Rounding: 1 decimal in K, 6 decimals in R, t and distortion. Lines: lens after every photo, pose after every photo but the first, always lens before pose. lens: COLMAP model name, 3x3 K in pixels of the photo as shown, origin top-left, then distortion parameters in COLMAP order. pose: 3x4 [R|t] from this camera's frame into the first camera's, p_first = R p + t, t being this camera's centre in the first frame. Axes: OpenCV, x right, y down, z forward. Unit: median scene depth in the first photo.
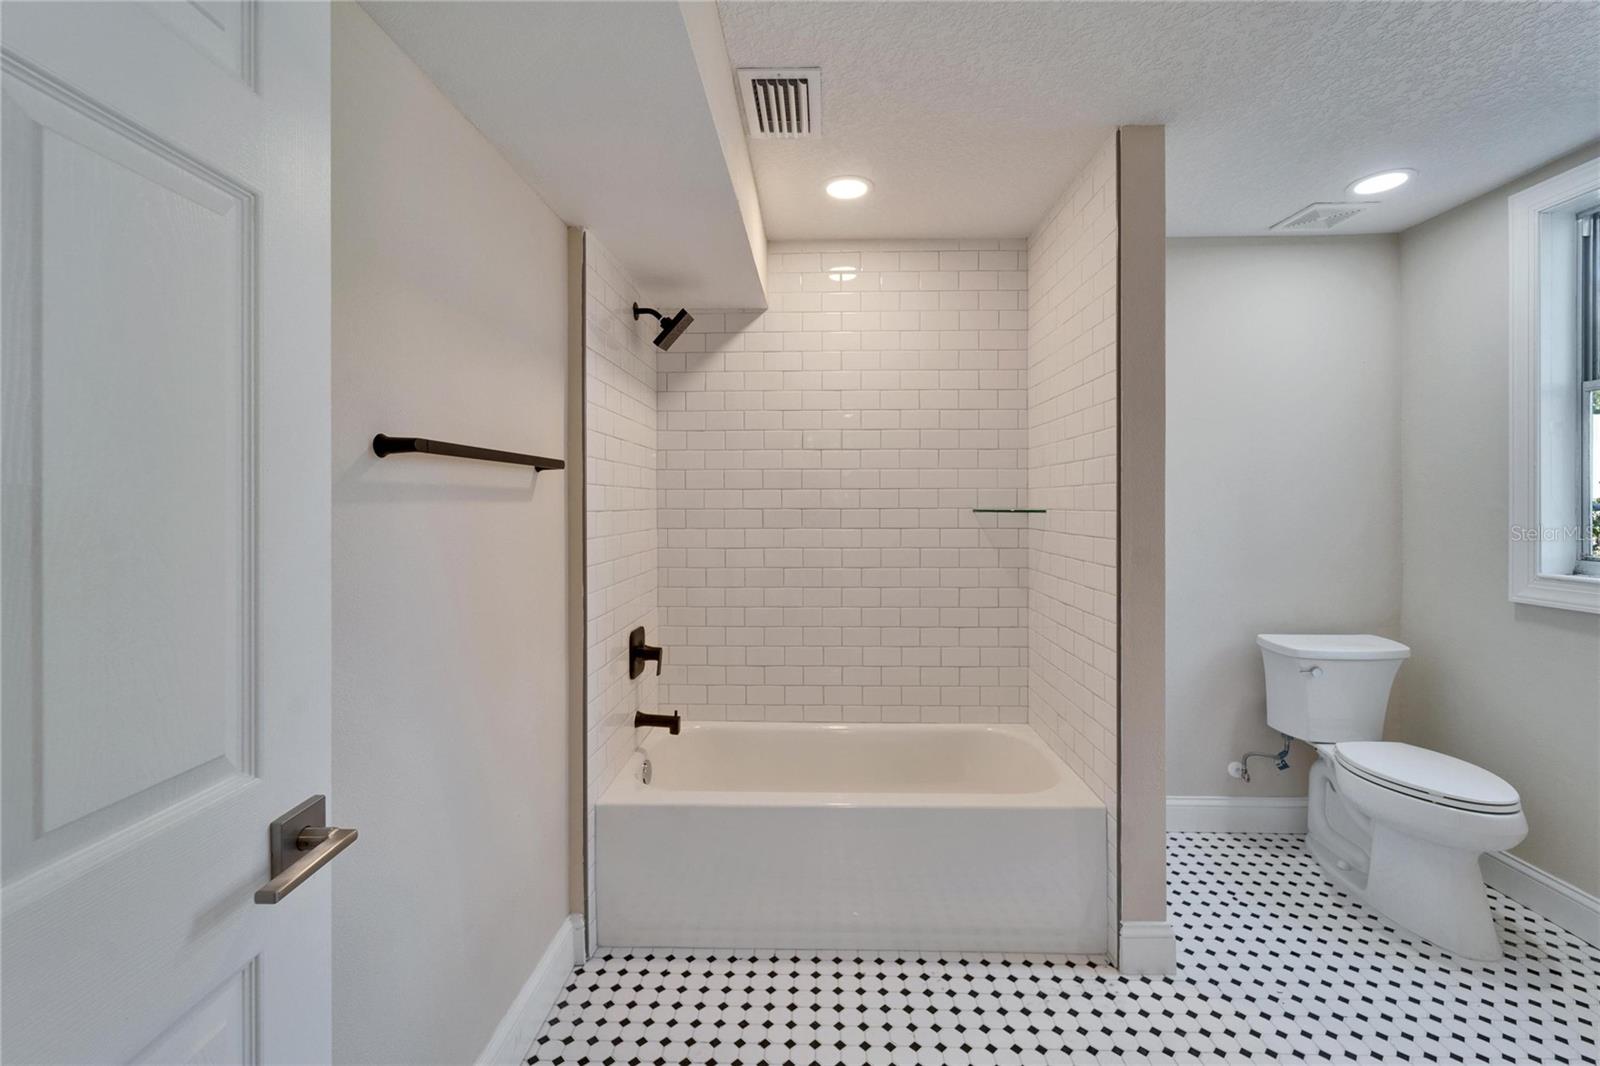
lens RADIAL K [[680.6, 0, 806.5], [0, 680.6, 497.3], [0, 0, 1]] dist [0.007778, -0.002505]
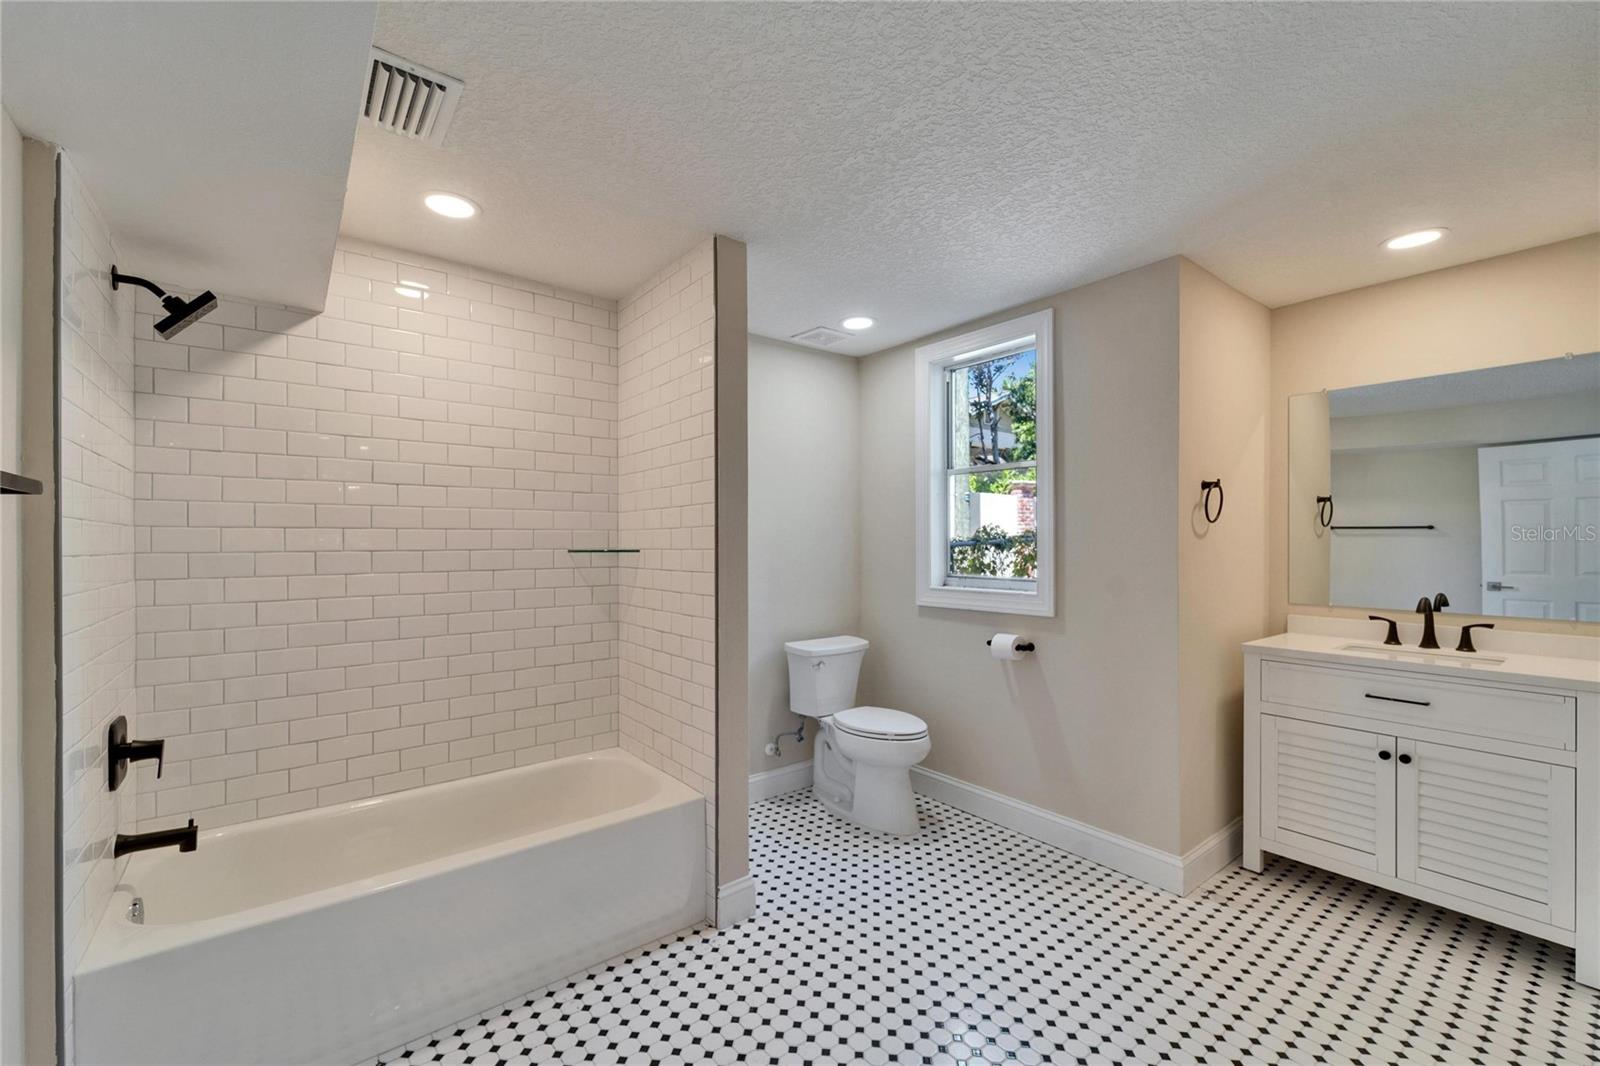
lens RADIAL K [[661.0, 0, 799.0], [0, 661.0, 536.3], [0, 0, 1]] dist [0.004053, -0.002388]
pose [[0.766832, 0.004873, 0.641829, -0.146767], [-0.003056, 0.999988, -0.003942, -0.000255], [-0.641841, 0.001062, 0.766837, 0.002440]]
